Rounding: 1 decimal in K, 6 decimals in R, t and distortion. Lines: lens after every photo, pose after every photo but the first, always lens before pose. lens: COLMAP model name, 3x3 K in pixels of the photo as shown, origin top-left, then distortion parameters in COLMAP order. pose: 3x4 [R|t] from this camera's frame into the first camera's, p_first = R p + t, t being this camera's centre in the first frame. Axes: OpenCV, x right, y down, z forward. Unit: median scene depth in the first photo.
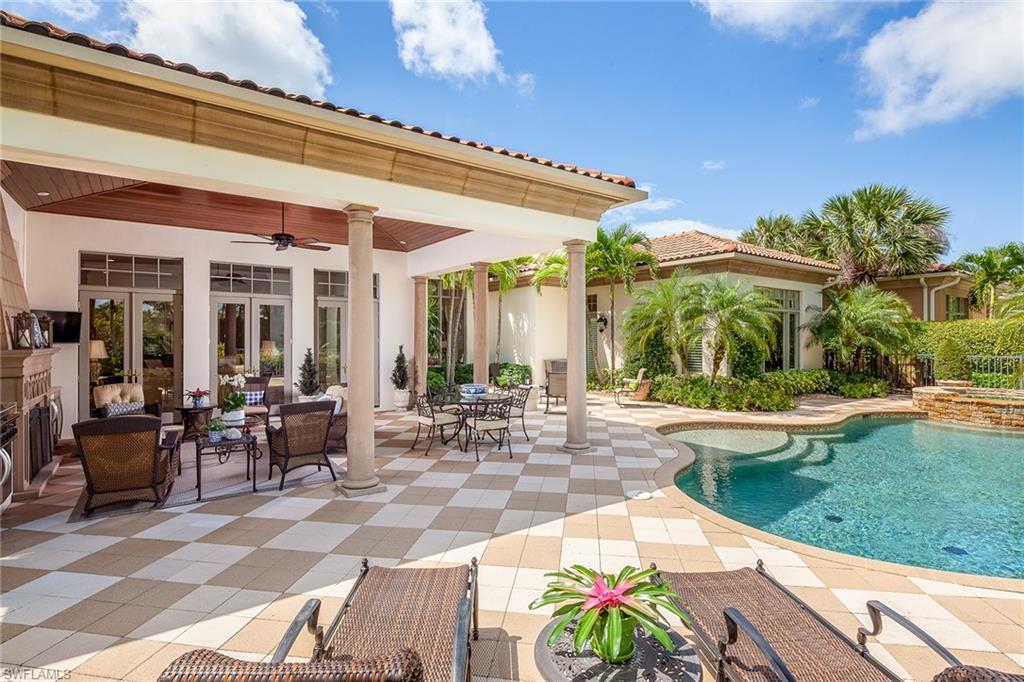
lens RADIAL K [[498.4, 0, 512.9], [0, 498.4, 340.6], [0, 0, 1]] dist [-0.004033, -0.000487]
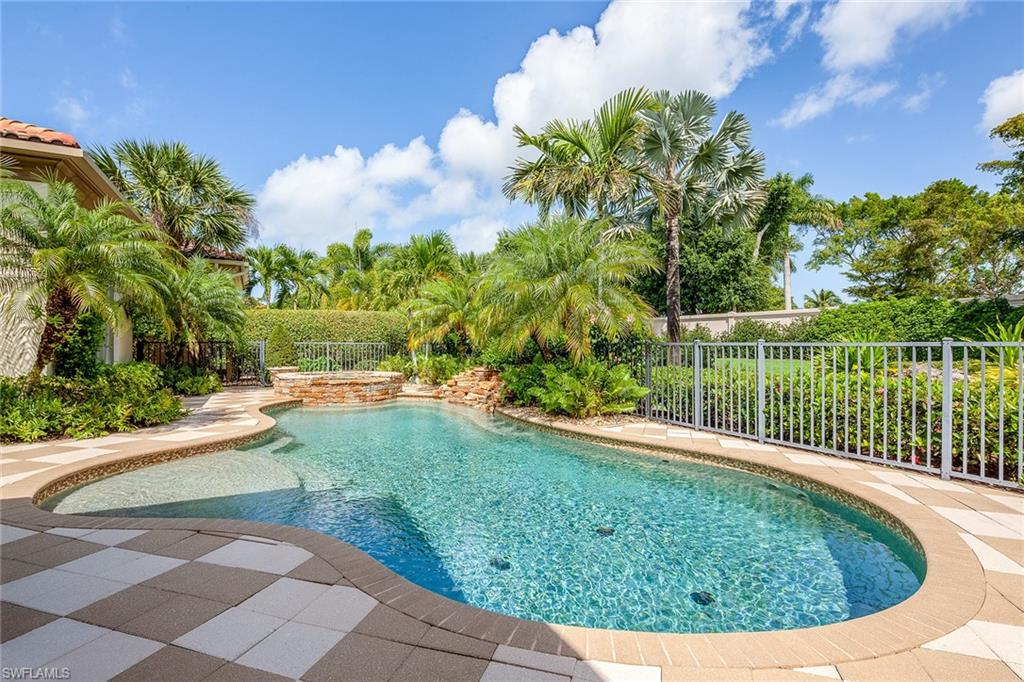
lens RADIAL K [[498.4, 0, 496.2], [0, 498.4, 325.9], [0, 0, 1]] dist [-0.004033, -0.000487]
pose [[0.159898, 0.039366, 0.986348, -0.029393], [-0.001878, 0.999215, -0.039575, 0.043485], [-0.987132, 0.004475, 0.159847, 0.492410]]
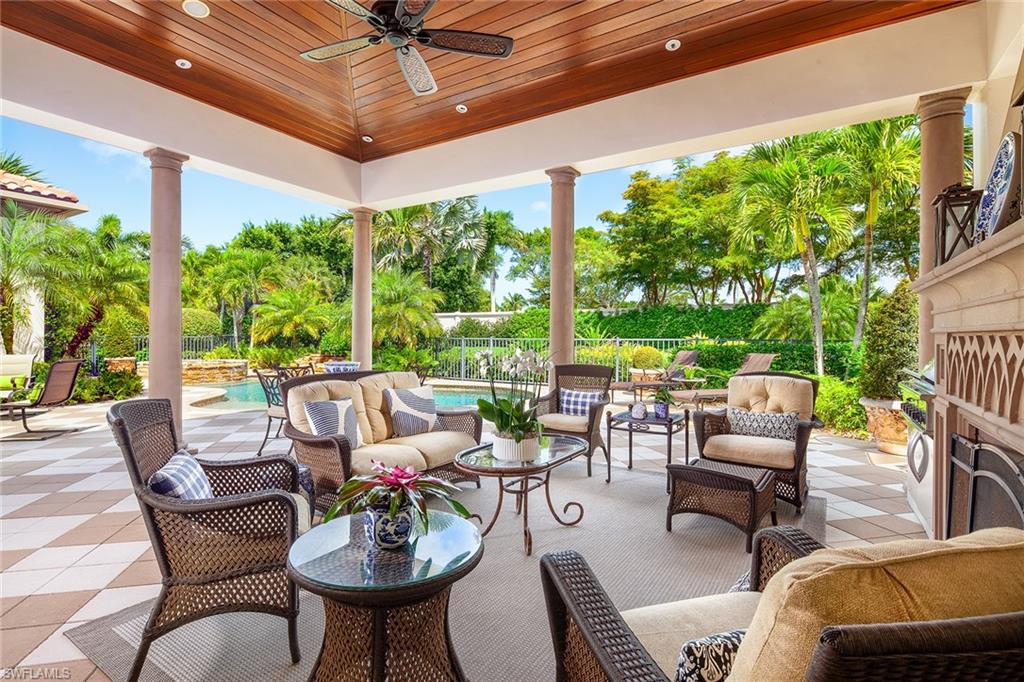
lens RADIAL K [[498.4, 0, 505.9], [0, 498.4, 340.2], [0, 0, 1]] dist [-0.004033, -0.000487]
pose [[-0.390657, -0.006845, 0.920511, -0.589750], [-0.000838, 0.999975, 0.007080, 0.036872], [-0.920536, 0.001994, -0.390653, 0.737775]]
